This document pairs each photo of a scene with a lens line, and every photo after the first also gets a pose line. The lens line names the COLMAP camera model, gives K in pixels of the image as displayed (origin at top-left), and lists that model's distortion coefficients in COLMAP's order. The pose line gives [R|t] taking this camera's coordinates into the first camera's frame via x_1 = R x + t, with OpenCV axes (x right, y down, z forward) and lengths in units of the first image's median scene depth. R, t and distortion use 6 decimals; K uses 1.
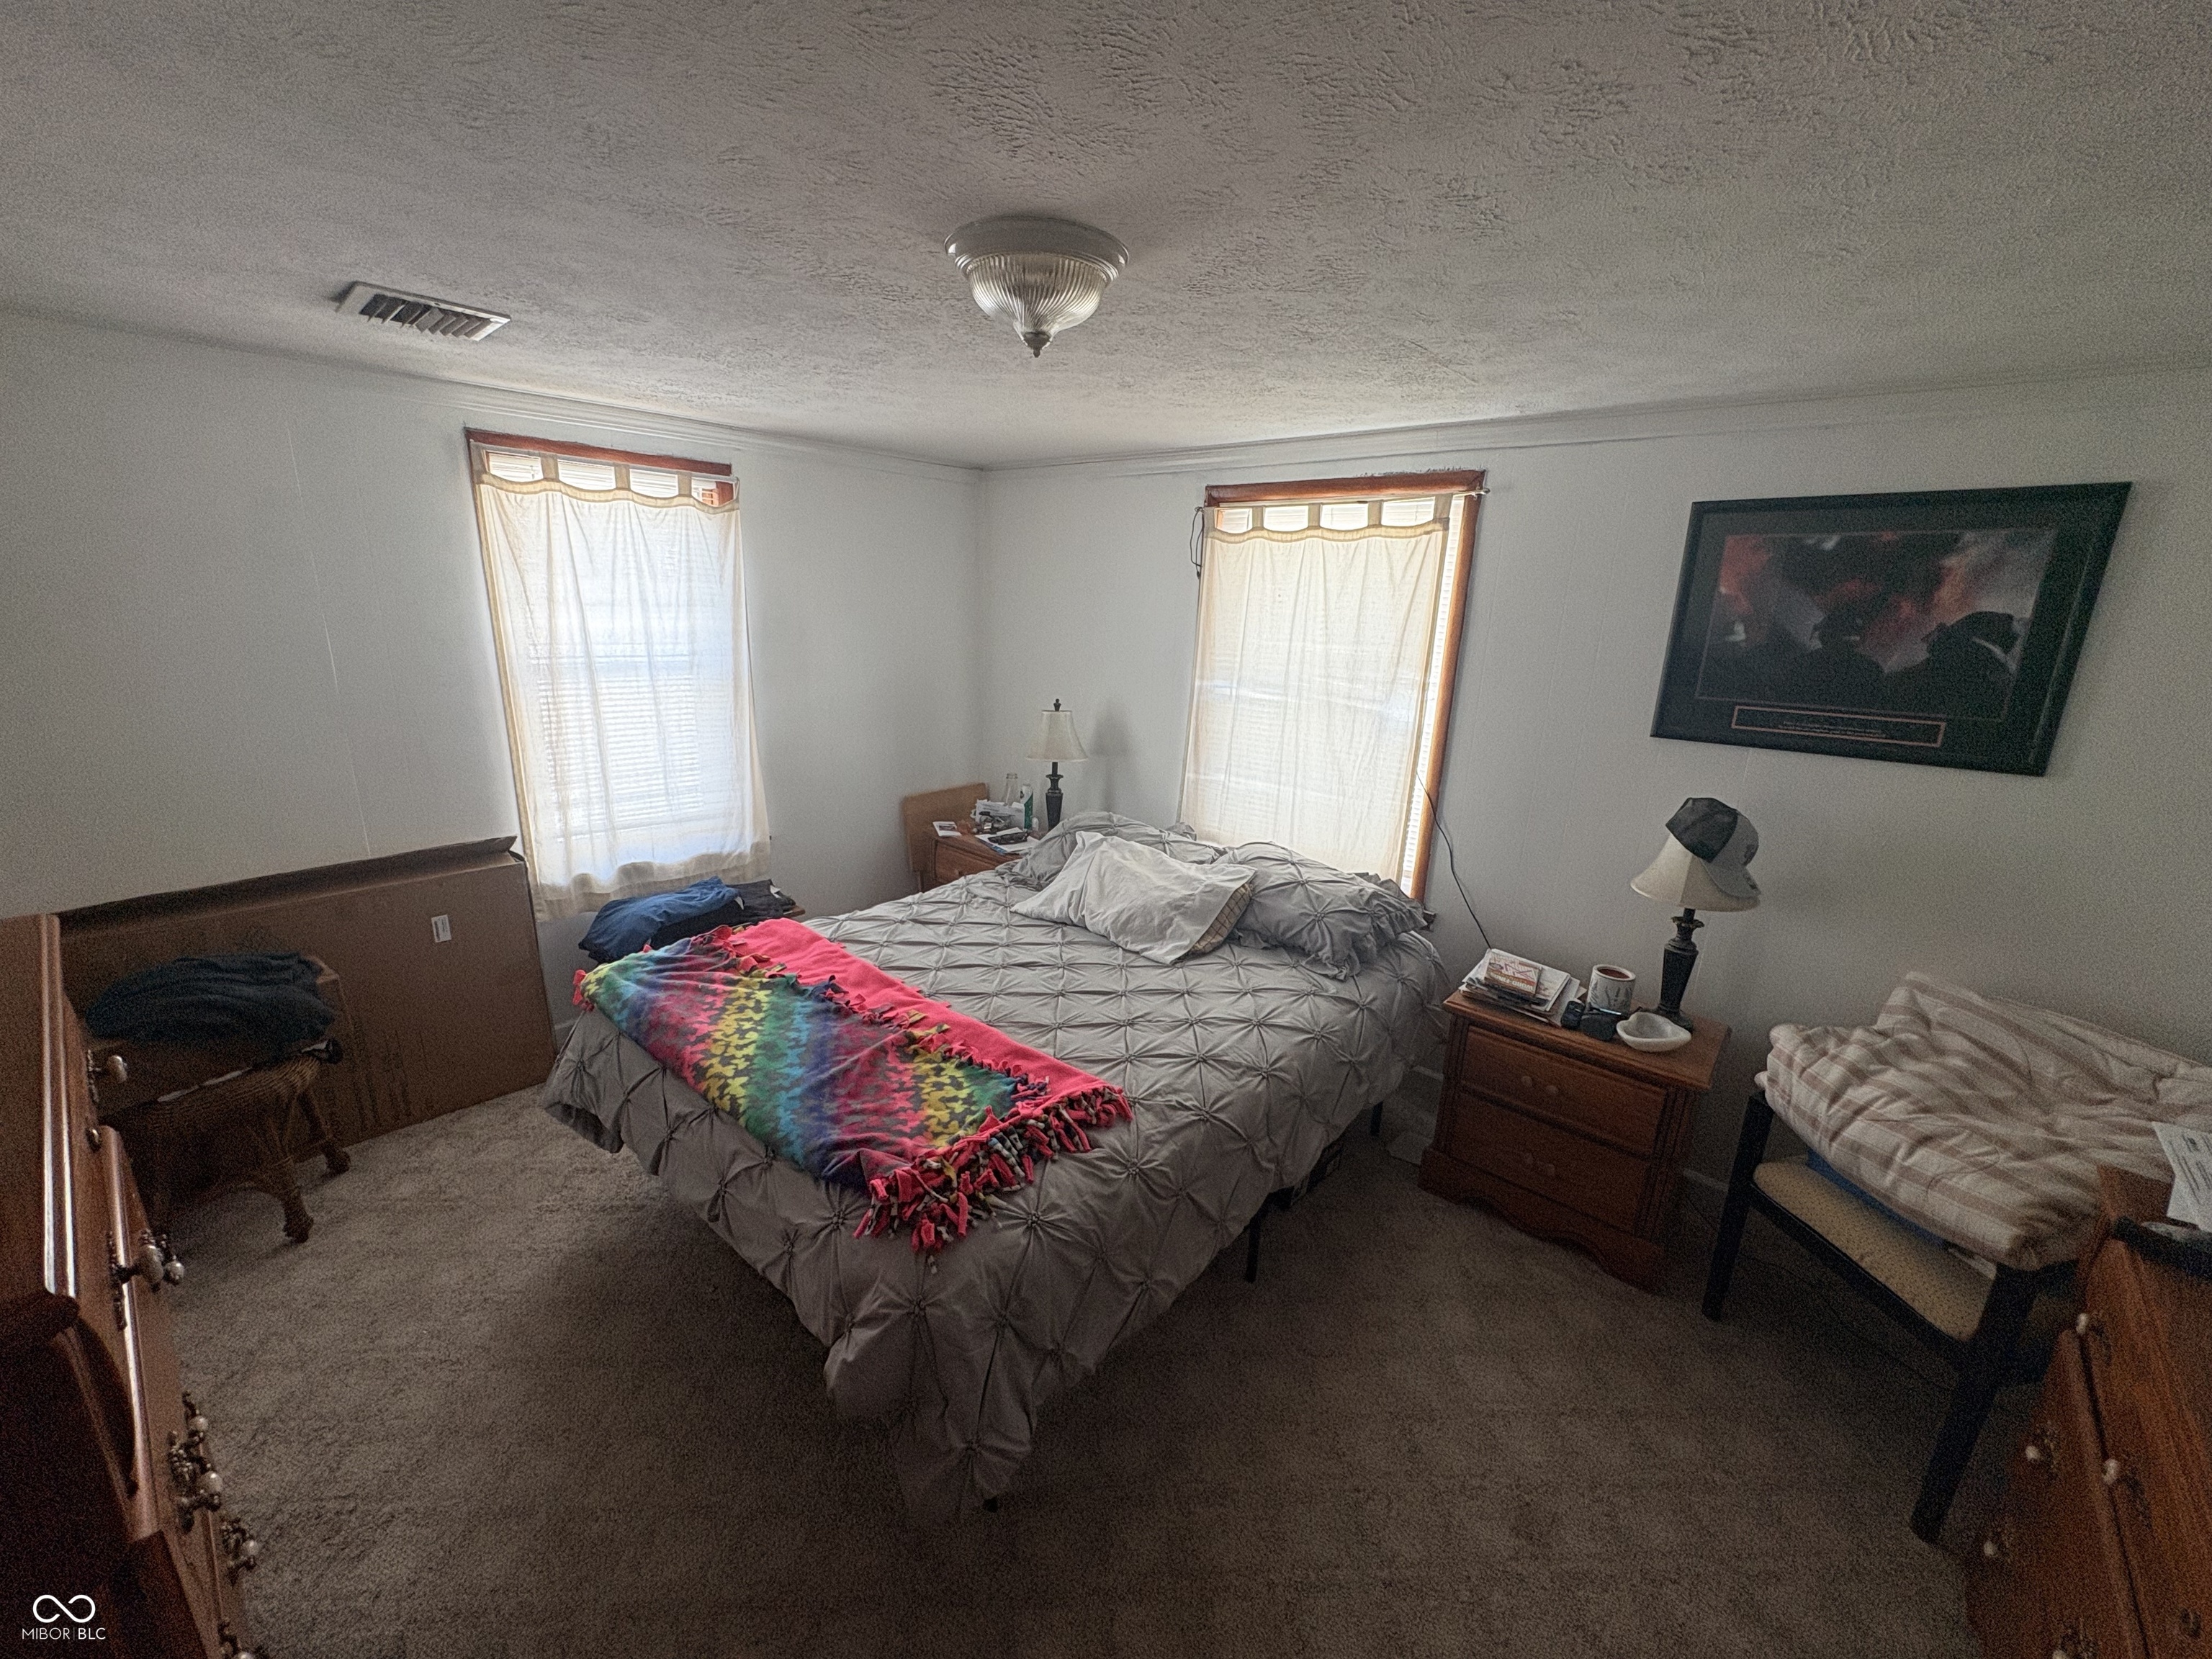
lens RADIAL K [[888.9, 0, 1106.0], [0, 888.9, 829.5], [0, 0, 1]] dist [-0.000562, 0.000060]
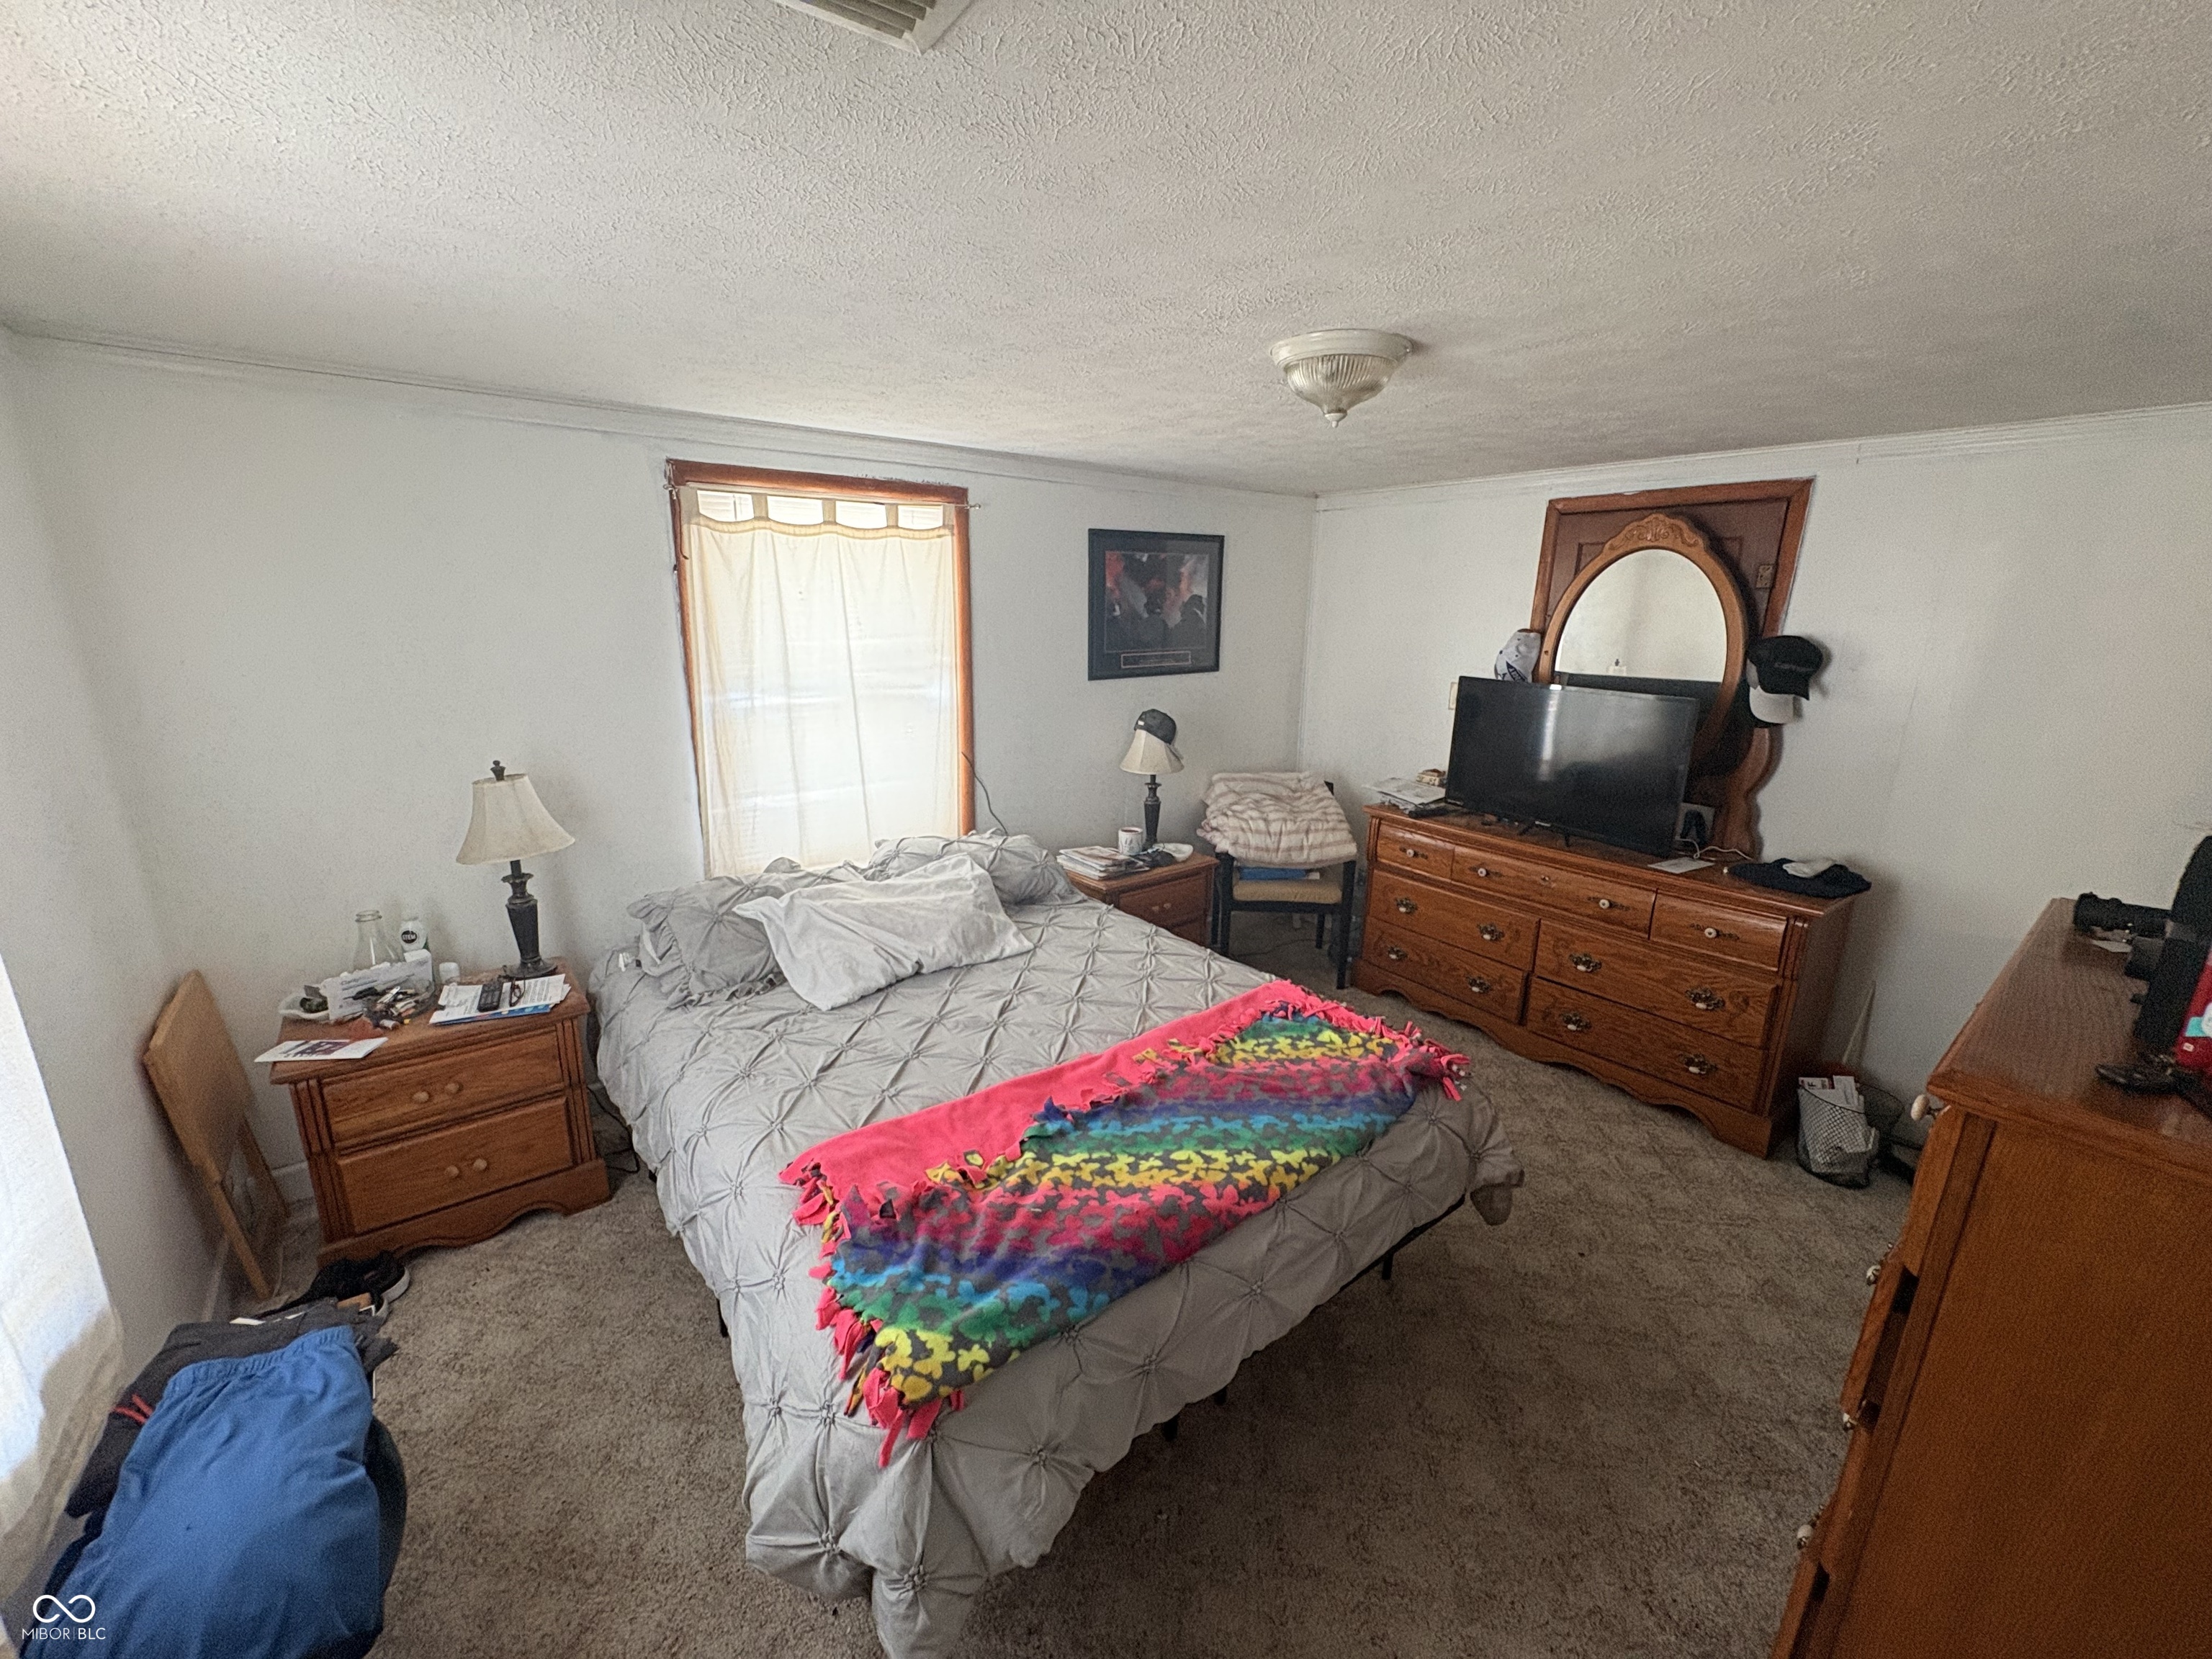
lens RADIAL K [[884.4, 0, 1106.0], [0, 884.4, 829.5], [0, 0, 1]] dist [-0.000582, -0.000050]
pose [[0.178665, -0.282590, 0.942455, -0.988804], [0.244275, 0.940617, 0.235730, -0.238590], [-0.953105, 0.188101, 0.237085, 0.729598]]
